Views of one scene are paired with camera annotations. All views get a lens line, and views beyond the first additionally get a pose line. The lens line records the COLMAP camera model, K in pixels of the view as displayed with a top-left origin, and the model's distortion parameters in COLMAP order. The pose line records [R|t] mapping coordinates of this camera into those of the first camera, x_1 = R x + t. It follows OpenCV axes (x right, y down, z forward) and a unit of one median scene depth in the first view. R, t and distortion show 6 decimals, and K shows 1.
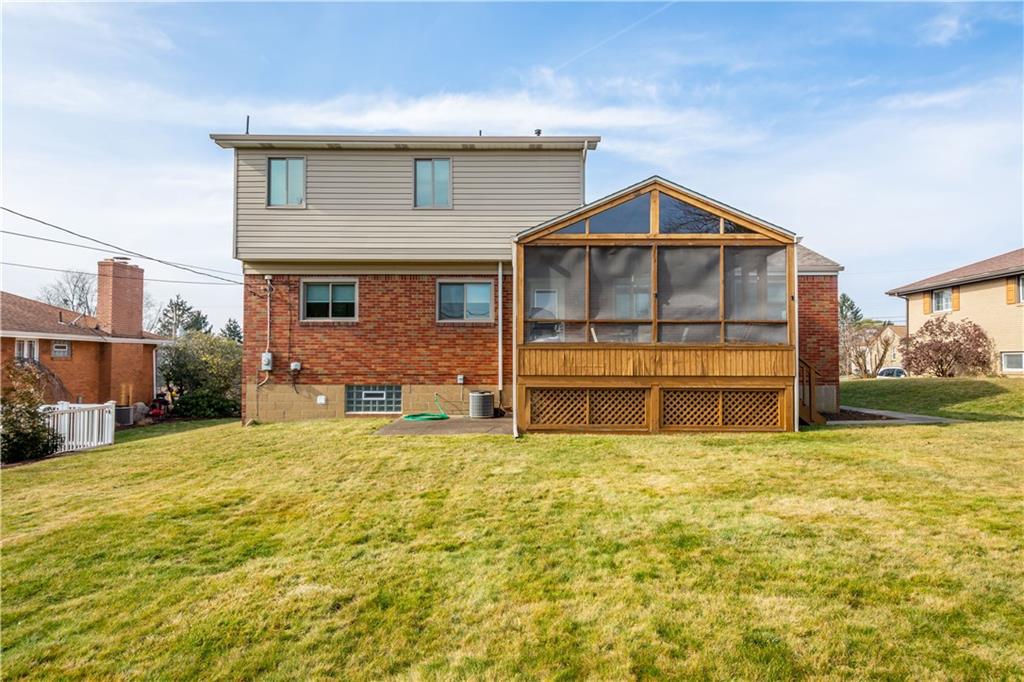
lens RADIAL K [[628.6, 0, 511.3], [0, 628.6, 343.3], [0, 0, 1]] dist [0.016747, 0.001480]
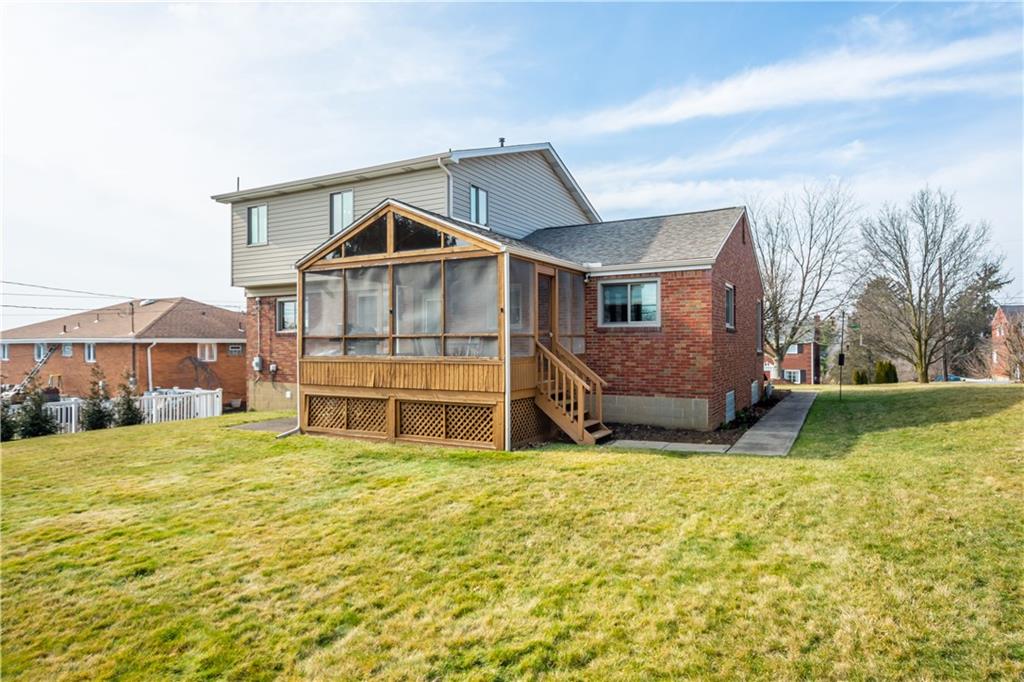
lens RADIAL K [[593.6, 0, 514.0], [0, 593.6, 342.8], [0, 0, 1]] dist [0.016171, -0.001766]
pose [[0.884395, -0.006703, -0.466691, 0.874473], [0.018880, 0.999592, 0.021421, -0.041334], [0.466357, -0.027756, 0.884161, 0.211952]]
